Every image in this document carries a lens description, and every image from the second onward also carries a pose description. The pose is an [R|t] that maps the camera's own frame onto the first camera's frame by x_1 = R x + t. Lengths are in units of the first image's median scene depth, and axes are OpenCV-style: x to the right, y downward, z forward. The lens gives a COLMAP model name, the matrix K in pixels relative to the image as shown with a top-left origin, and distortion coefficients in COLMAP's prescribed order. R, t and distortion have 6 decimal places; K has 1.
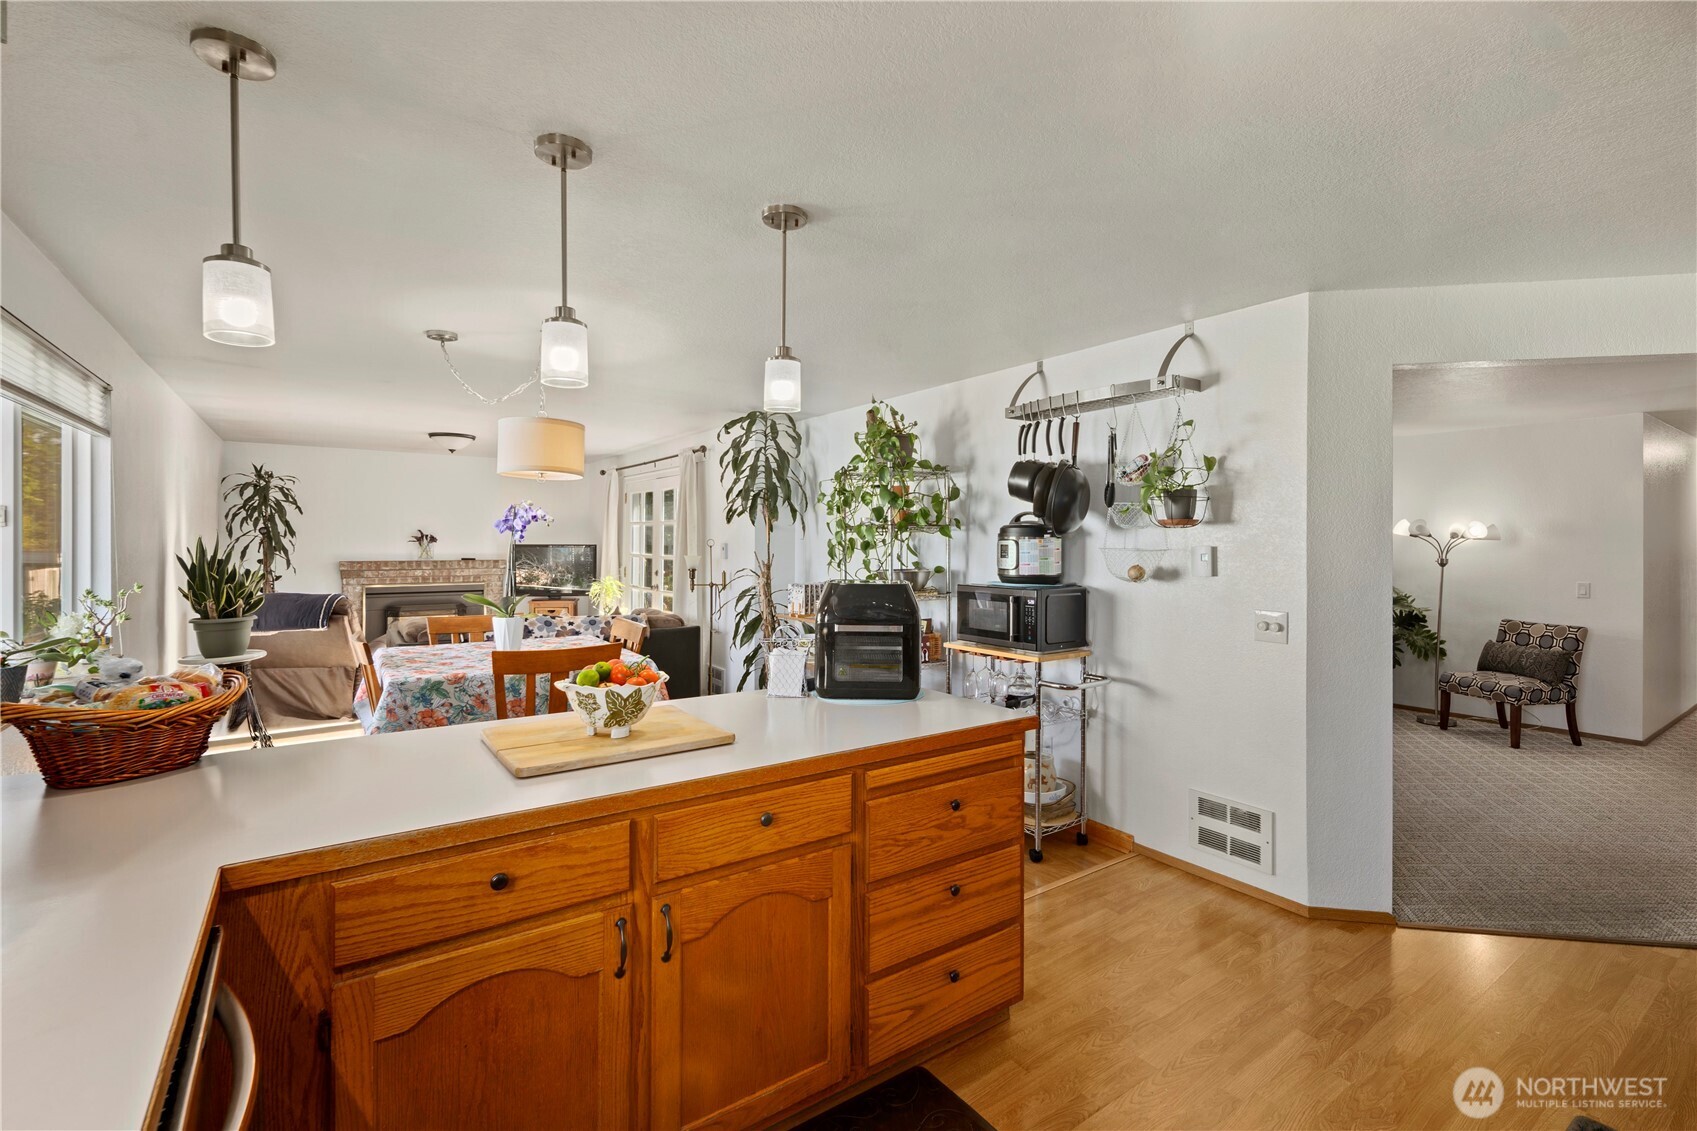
lens RADIAL K [[753.9, 0, 854.9], [0, 753.9, 542.8], [0, 0, 1]] dist [0.002671, -0.000201]
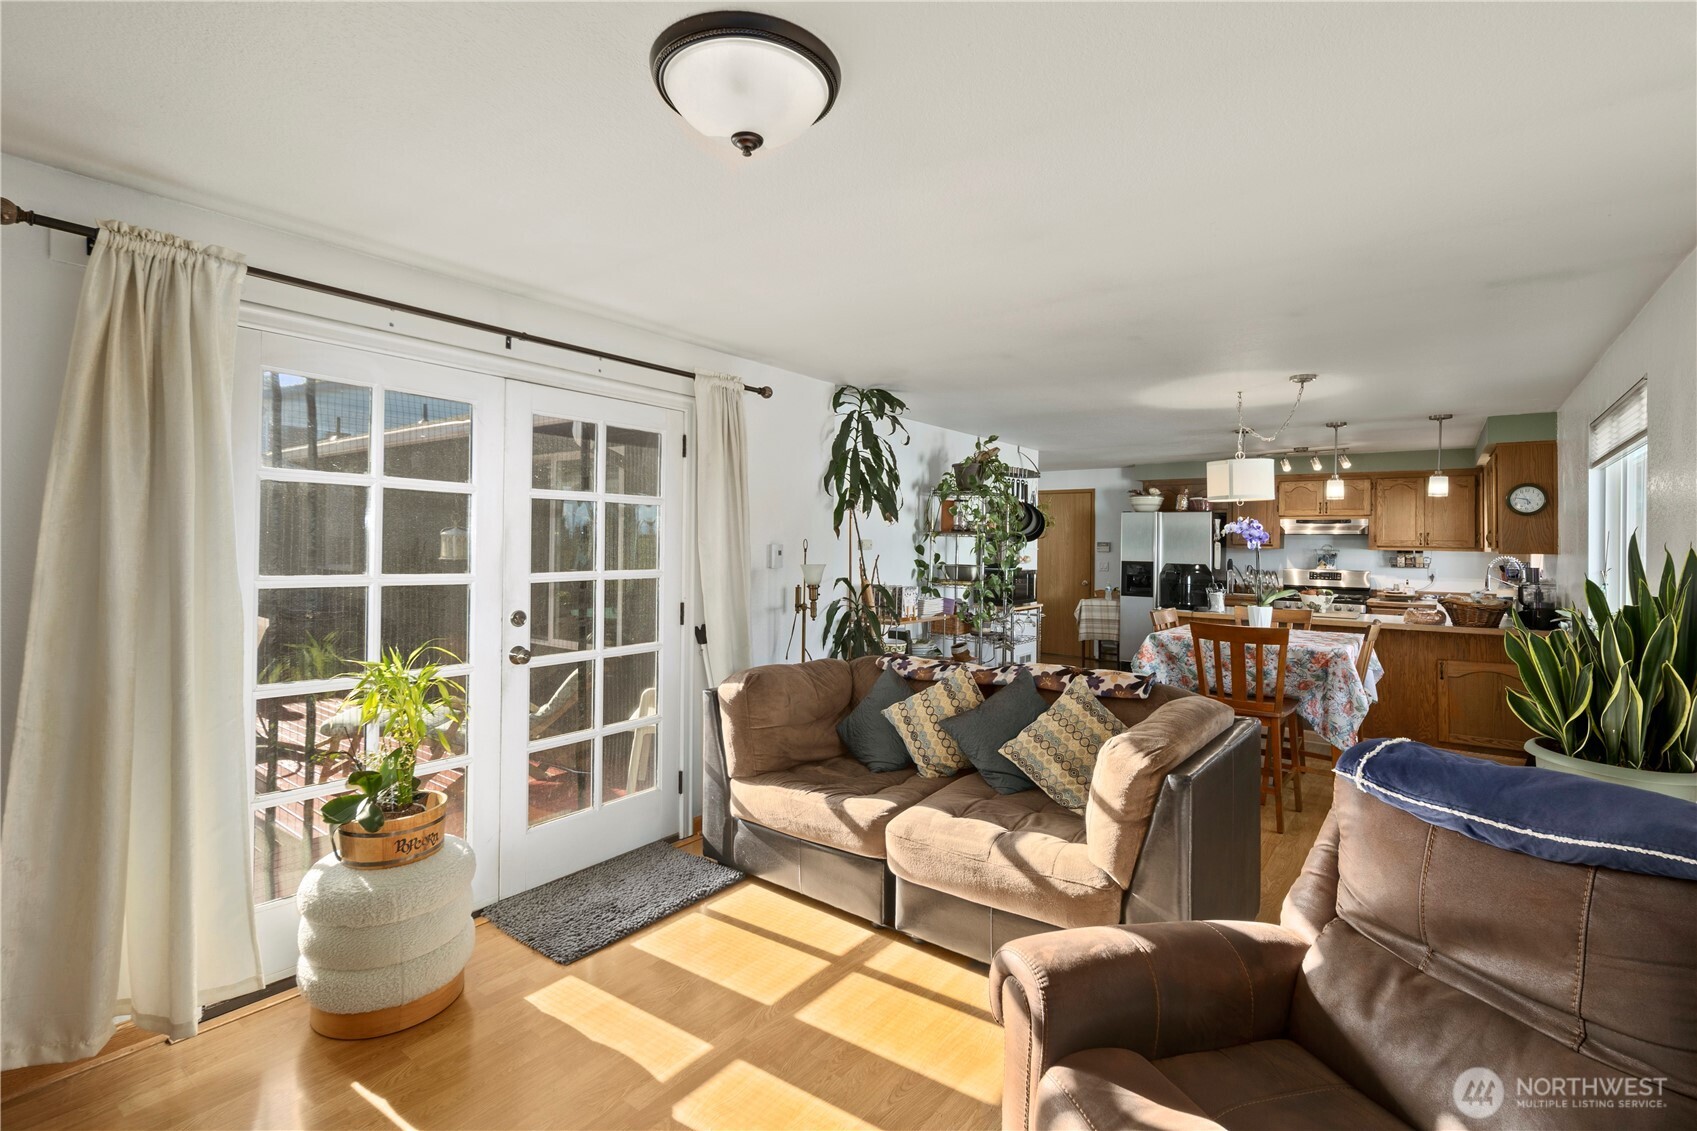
lens RADIAL K [[775.3, 0, 844.7], [0, 775.3, 538.7], [0, 0, 1]] dist [0.002290, -0.000356]
pose [[-0.292483, -0.001687, 0.956269, -0.826937], [-0.013837, 0.999901, -0.002468, -0.003579], [-0.956171, -0.013953, -0.292477, 1.123095]]
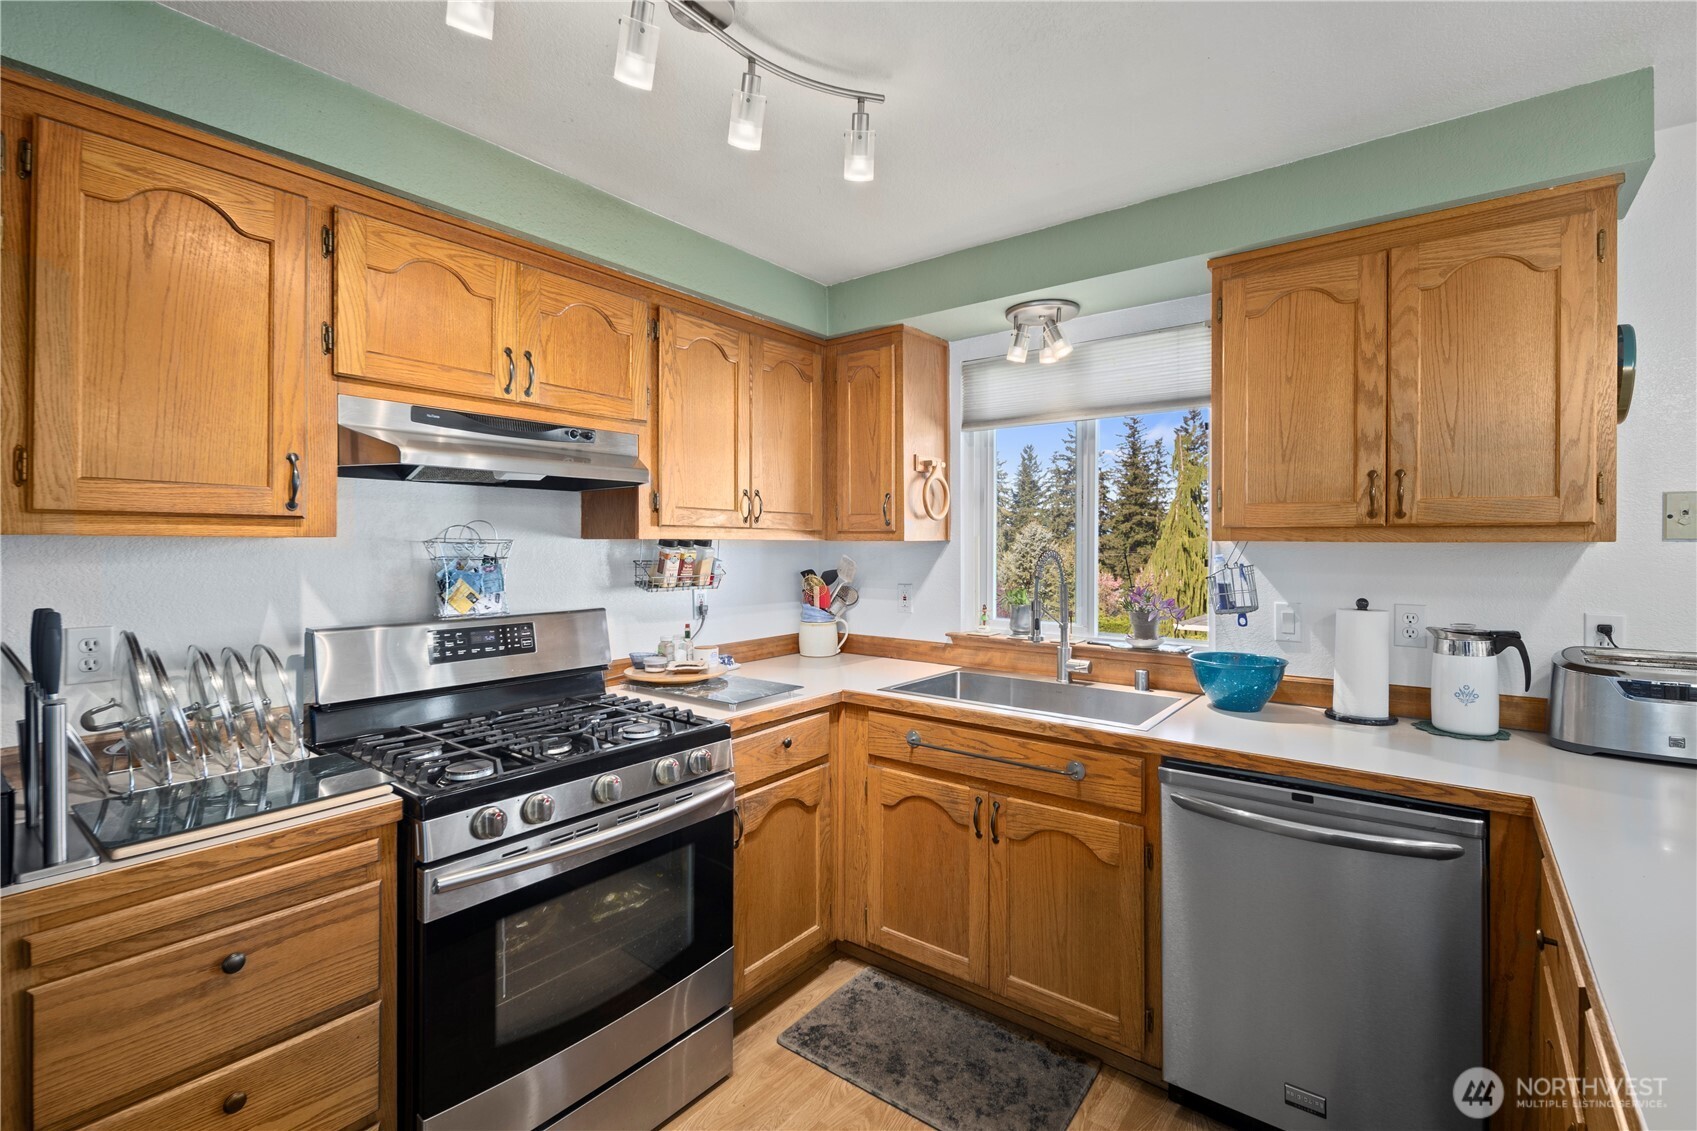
lens RADIAL K [[753.9, 0, 854.9], [0, 753.9, 542.8], [0, 0, 1]] dist [0.002671, -0.000201]
pose [[-0.957719, -0.002284, -0.287696, 0.109973], [-0.001809, 0.999997, -0.001915, 0.002219], [0.287699, -0.001314, -0.957720, 0.341131]]
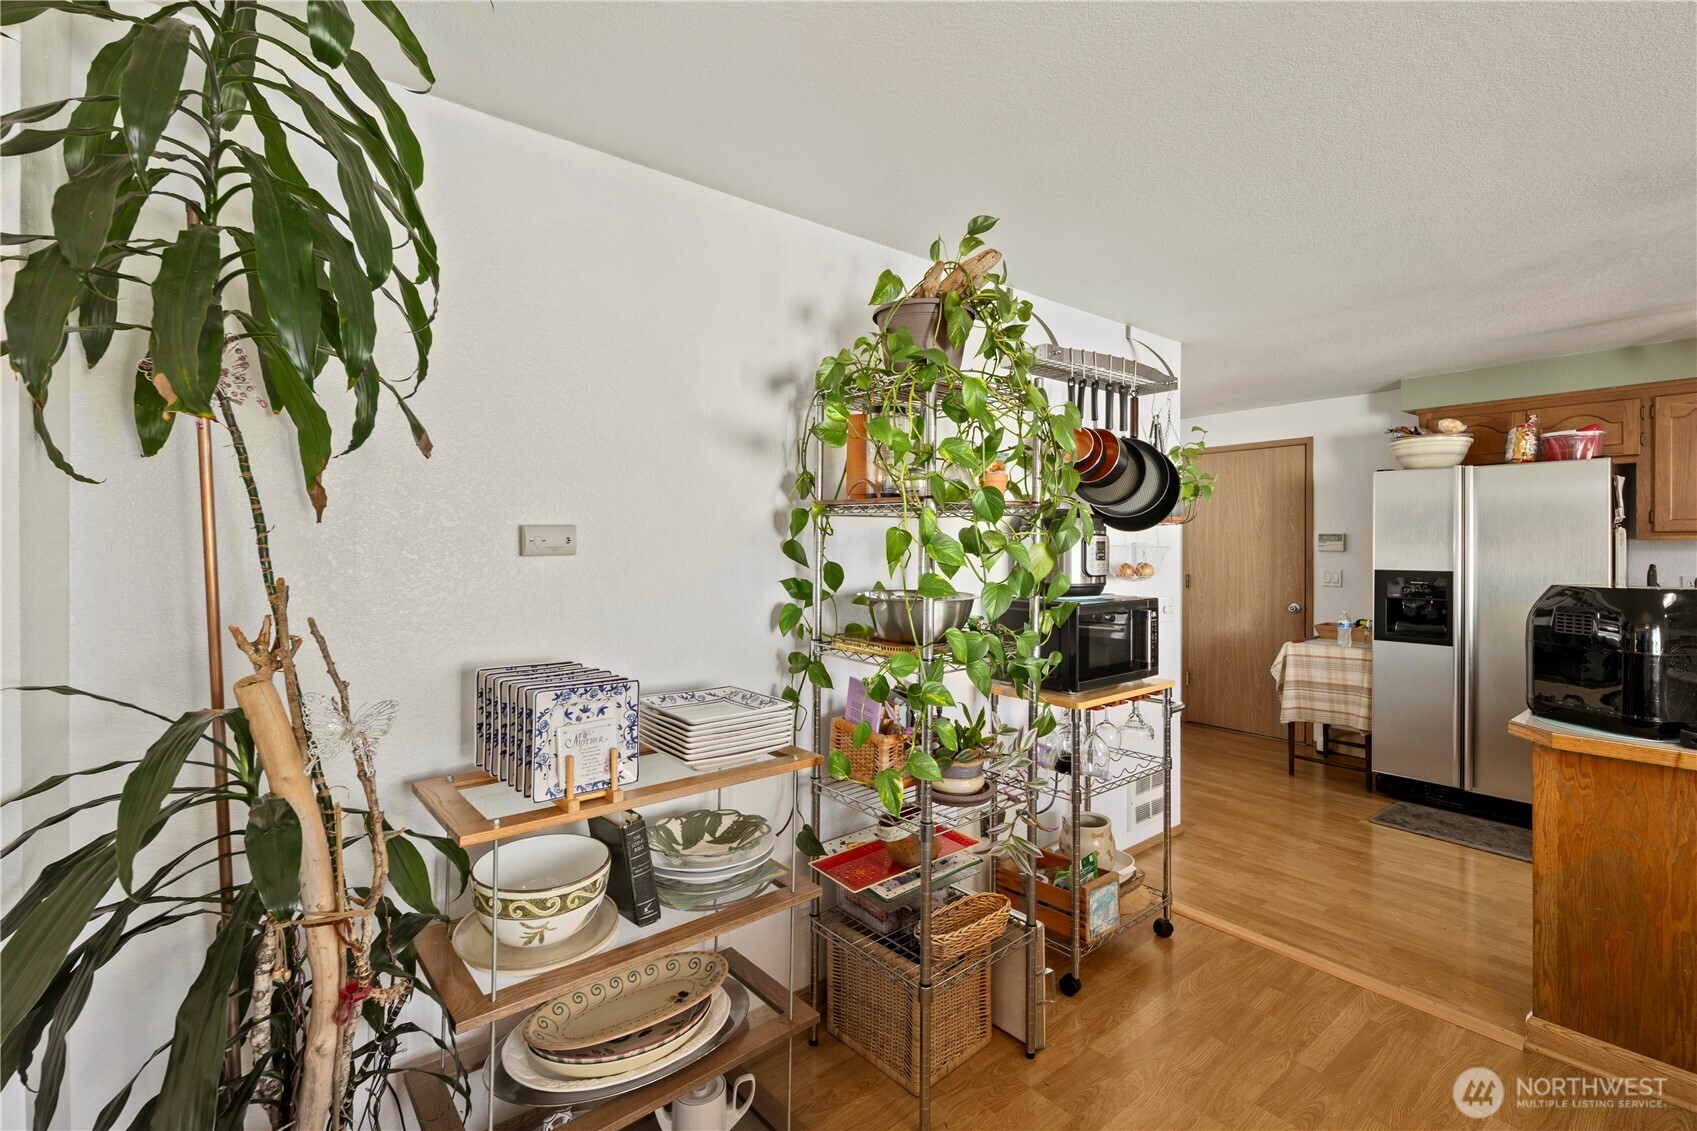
lens RADIAL K [[756.5, 0, 848.0], [0, 756.5, 546.0], [0, 0, 1]] dist [0.002669, 0.000085]
pose [[-0.056649, -0.005917, 0.998377, -0.294592], [-0.000295, 0.999982, 0.005909, 0.001481], [-0.998394, 0.000041, -0.056650, 0.750982]]
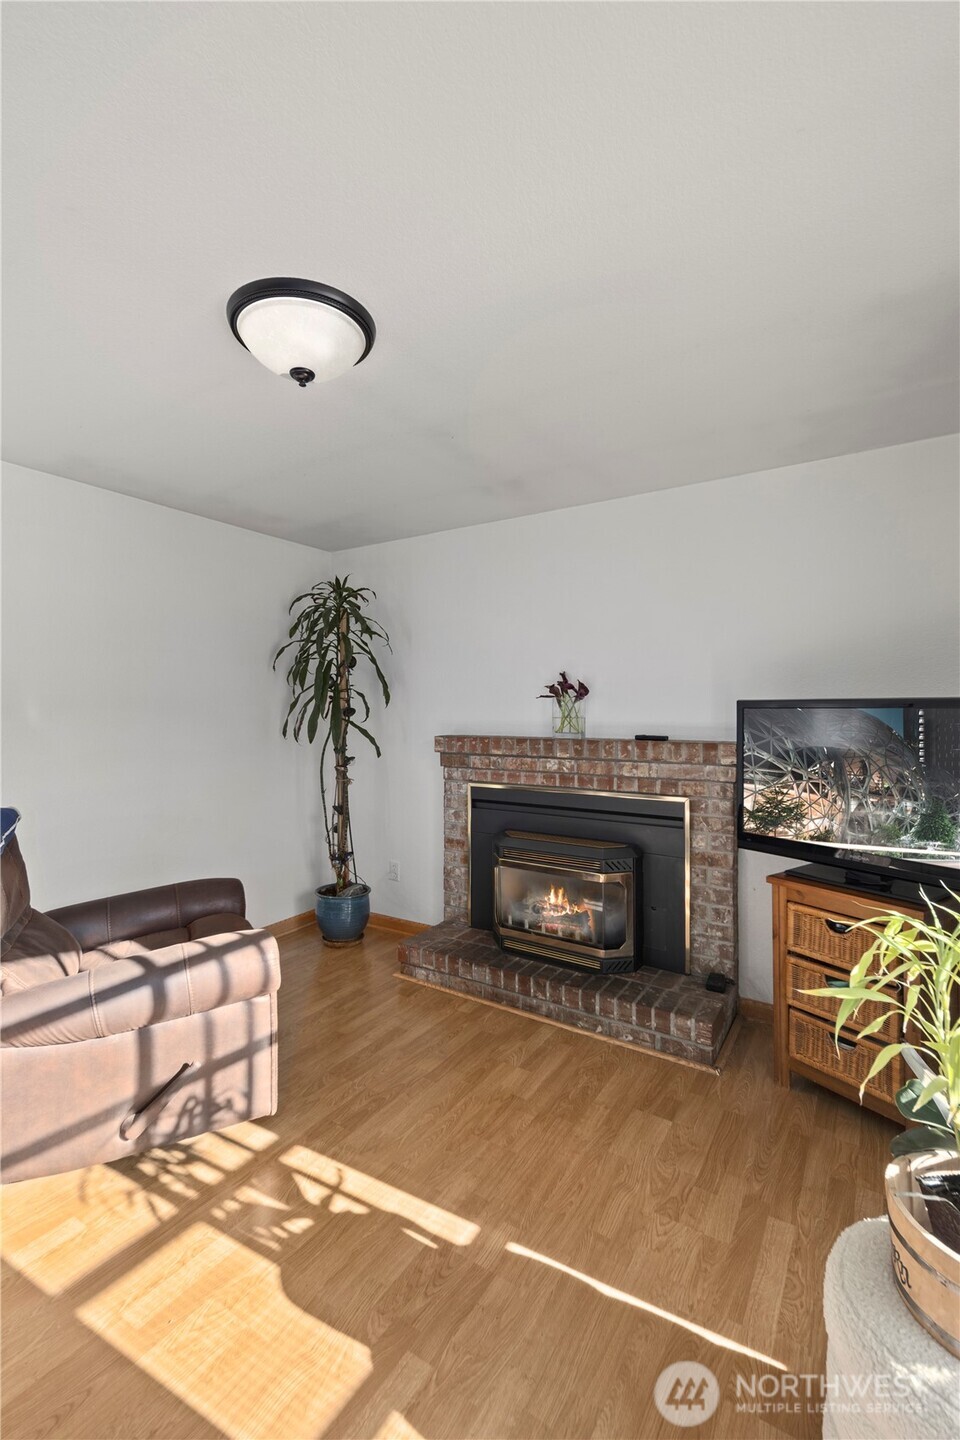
lens RADIAL K [[639.2, 0, 465.4], [0, 639.2, 708.6], [0, 0, 1]] dist [0.001299, -0.000397]
pose [[0.360367, -0.006467, -0.932788, -0.301602], [0.001917, 0.999979, -0.006192, 0.010073], [0.932809, 0.000443, 0.360372, 1.048026]]
